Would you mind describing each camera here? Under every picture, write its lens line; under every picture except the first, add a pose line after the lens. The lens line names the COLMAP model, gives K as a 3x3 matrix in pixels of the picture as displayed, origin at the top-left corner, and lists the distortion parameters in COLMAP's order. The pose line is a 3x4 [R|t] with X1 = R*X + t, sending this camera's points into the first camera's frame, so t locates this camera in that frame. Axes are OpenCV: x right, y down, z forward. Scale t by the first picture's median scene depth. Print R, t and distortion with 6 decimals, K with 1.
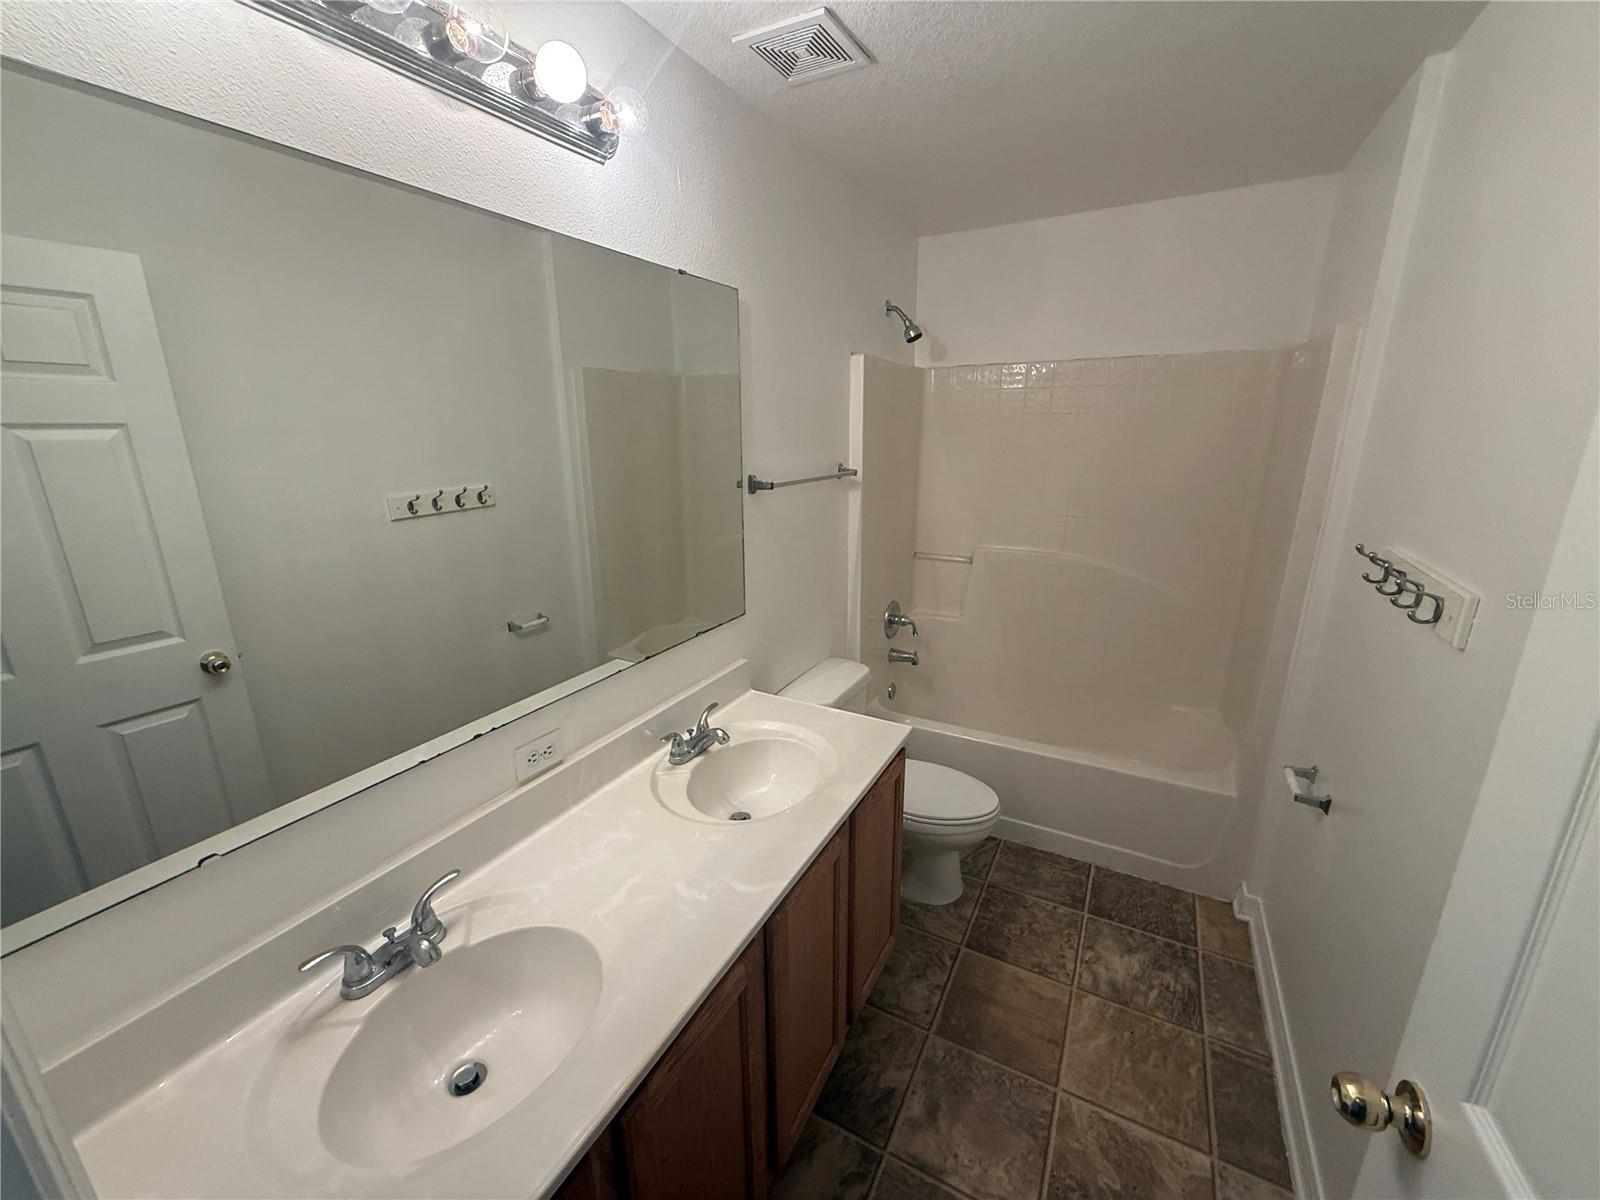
lens RADIAL K [[636.6, 0, 801.9], [0, 636.6, 601.8], [0, 0, 1]] dist [-0.000714, -0.000283]
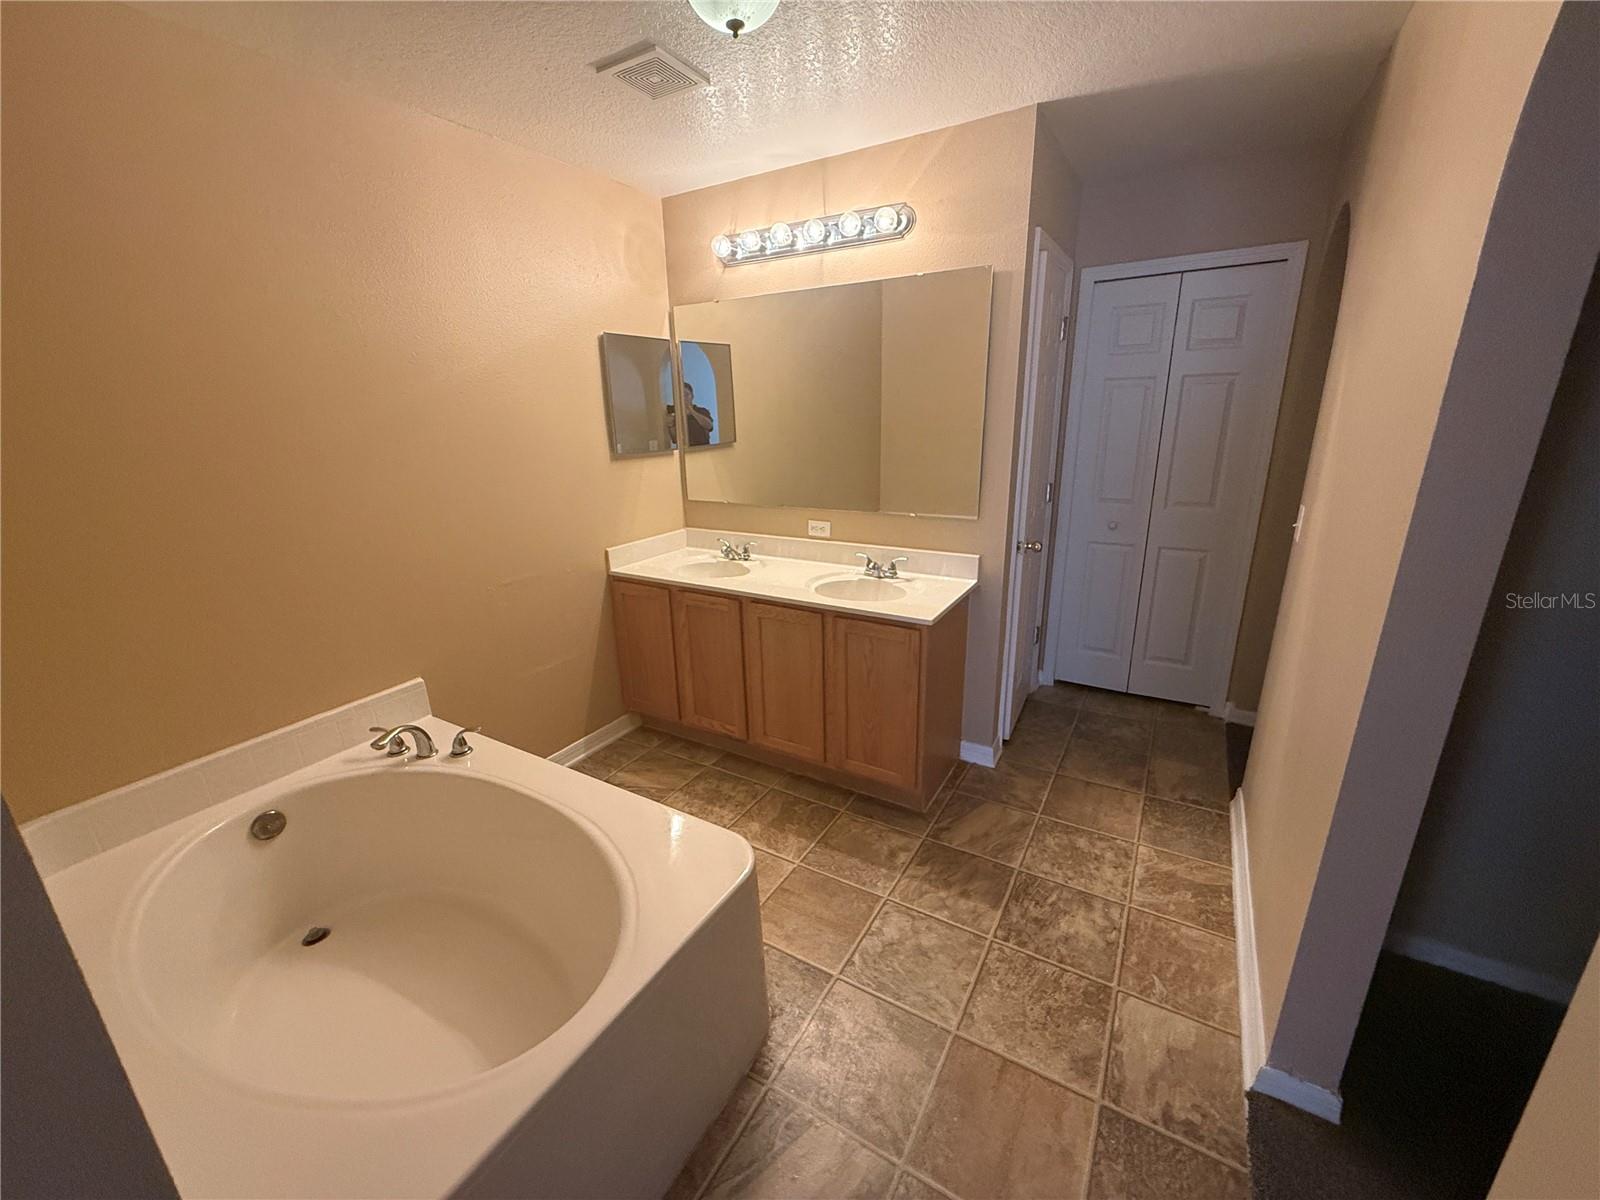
lens RADIAL K [[636.6, 0, 799.9], [0, 636.6, 600.7], [0, 0, 1]] dist [-0.000714, -0.000283]
pose [[-0.998687, 0.010851, 0.050064, 0.889407], [0.036150, 0.841737, 0.538676, -0.394189], [-0.036295, 0.539778, -0.841024, 1.595002]]
